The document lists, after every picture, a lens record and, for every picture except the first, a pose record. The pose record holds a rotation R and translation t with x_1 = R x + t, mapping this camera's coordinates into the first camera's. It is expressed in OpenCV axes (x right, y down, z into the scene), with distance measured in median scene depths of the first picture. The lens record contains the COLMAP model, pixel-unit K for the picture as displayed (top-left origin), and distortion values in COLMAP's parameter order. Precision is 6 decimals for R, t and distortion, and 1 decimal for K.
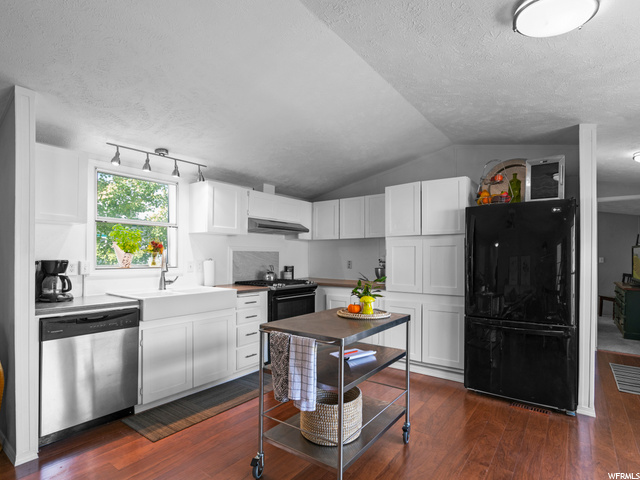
lens RADIAL K [[337.3, 0, 317.6], [0, 337.3, 257.6], [0, 0, 1]] dist [0.000240, -0.000324]
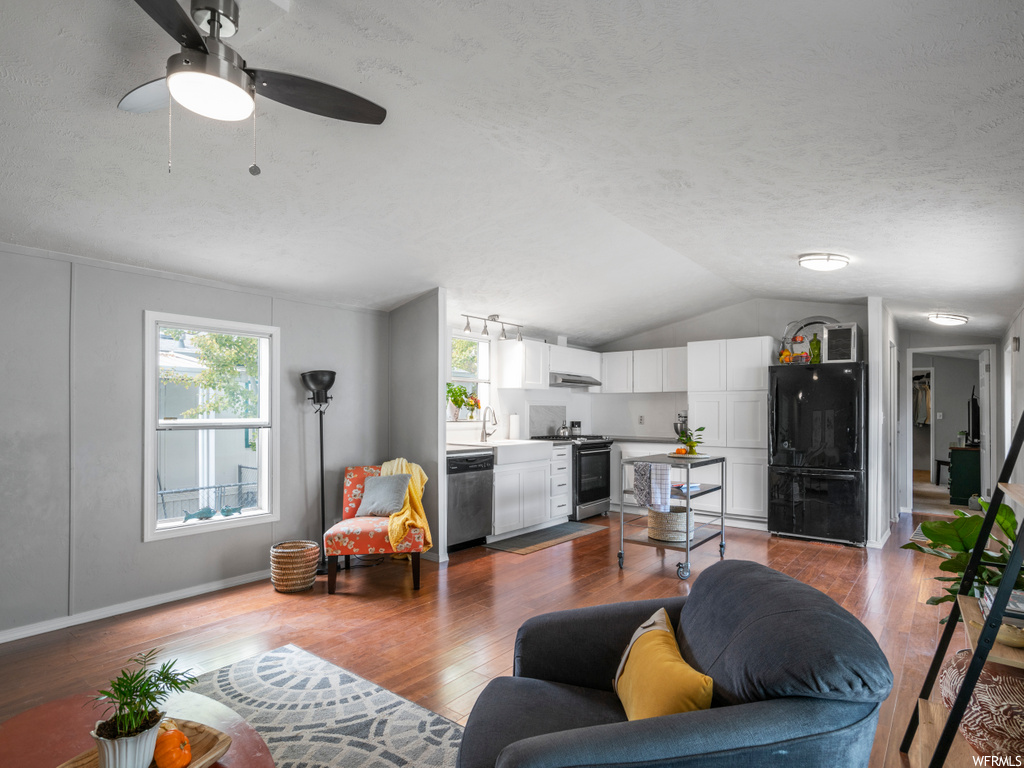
lens RADIAL K [[549.6, 0, 508.8], [0, 549.6, 407.8], [0, 0, 1]] dist [-0.001255, -0.000082]
pose [[0.999638, 0.000868, -0.026879, -0.325241], [-0.001126, 0.999953, -0.009587, 0.003482], [0.026869, 0.009614, 0.999593, -0.733351]]
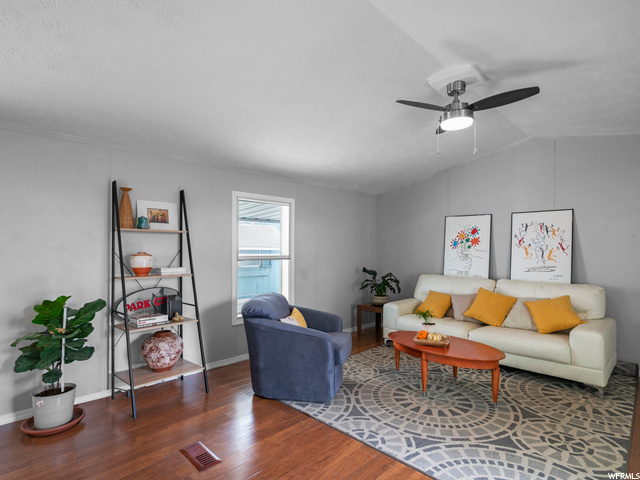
lens RADIAL K [[343.0, 0, 323.2], [0, 343.0, 239.8], [0, 0, 1]] dist [-0.000617, 0.000335]
pose [[-0.992687, -0.004005, 0.120652, -0.405349], [-0.007223, 0.999629, -0.026245, 0.002087], [-0.120502, -0.026925, -0.992348, 0.562894]]
